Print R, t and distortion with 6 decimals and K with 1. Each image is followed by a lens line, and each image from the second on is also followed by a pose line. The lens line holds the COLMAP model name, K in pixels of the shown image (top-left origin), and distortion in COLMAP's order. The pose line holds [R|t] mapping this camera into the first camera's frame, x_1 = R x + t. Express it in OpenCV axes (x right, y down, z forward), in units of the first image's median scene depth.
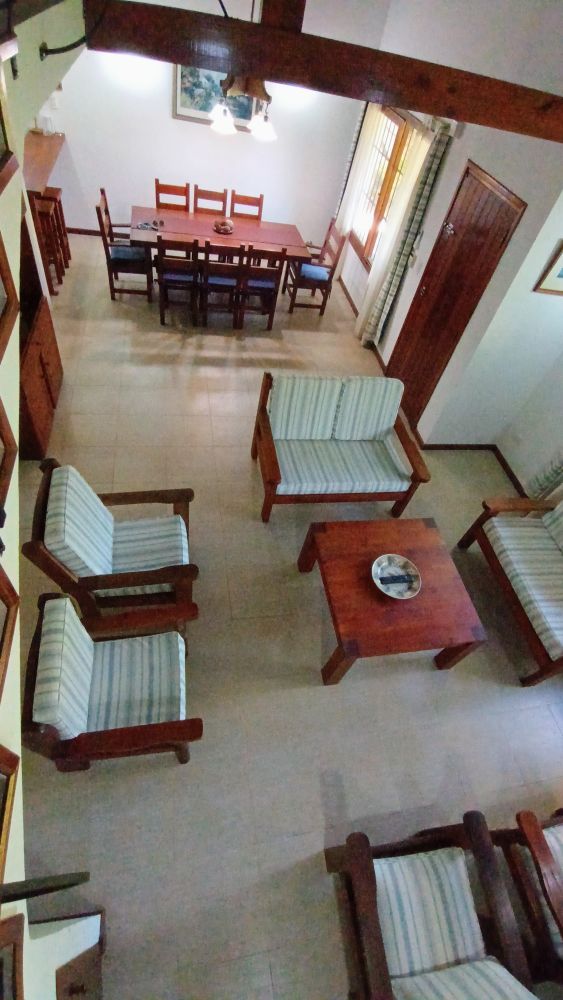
lens RADIAL K [[456.1, 0, 282.5], [0, 456.1, 495.7], [0, 0, 1]] dist [-0.013276, 0.000464]
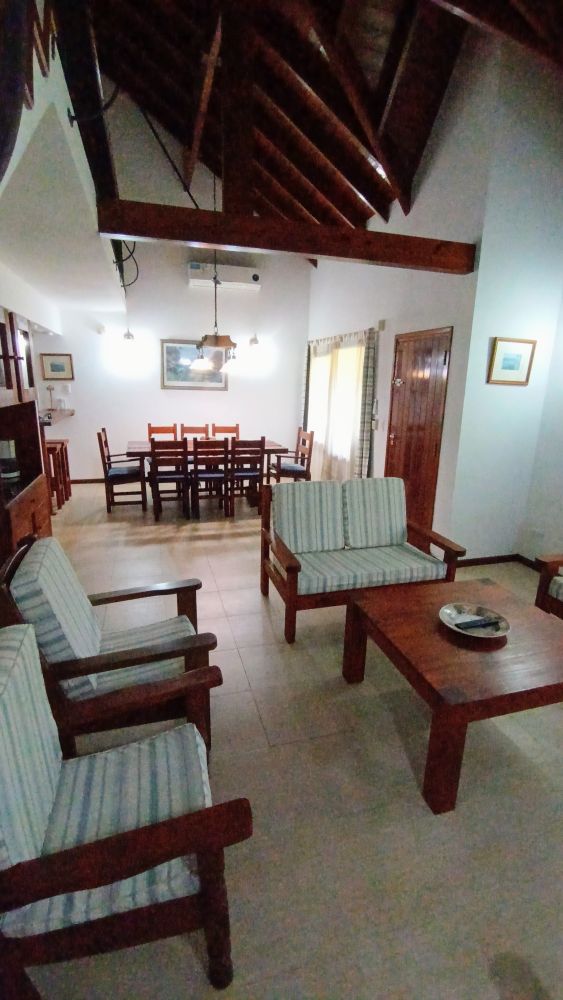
lens RADIAL K [[456.1, 0, 283.3], [0, 456.1, 503.0], [0, 0, 1]] dist [-0.013276, 0.000464]
pose [[0.984030, -0.163483, 0.070420, -0.054203], [0.174402, 0.806269, -0.565255, 0.246757], [0.035632, 0.568509, 0.821905, 0.159403]]
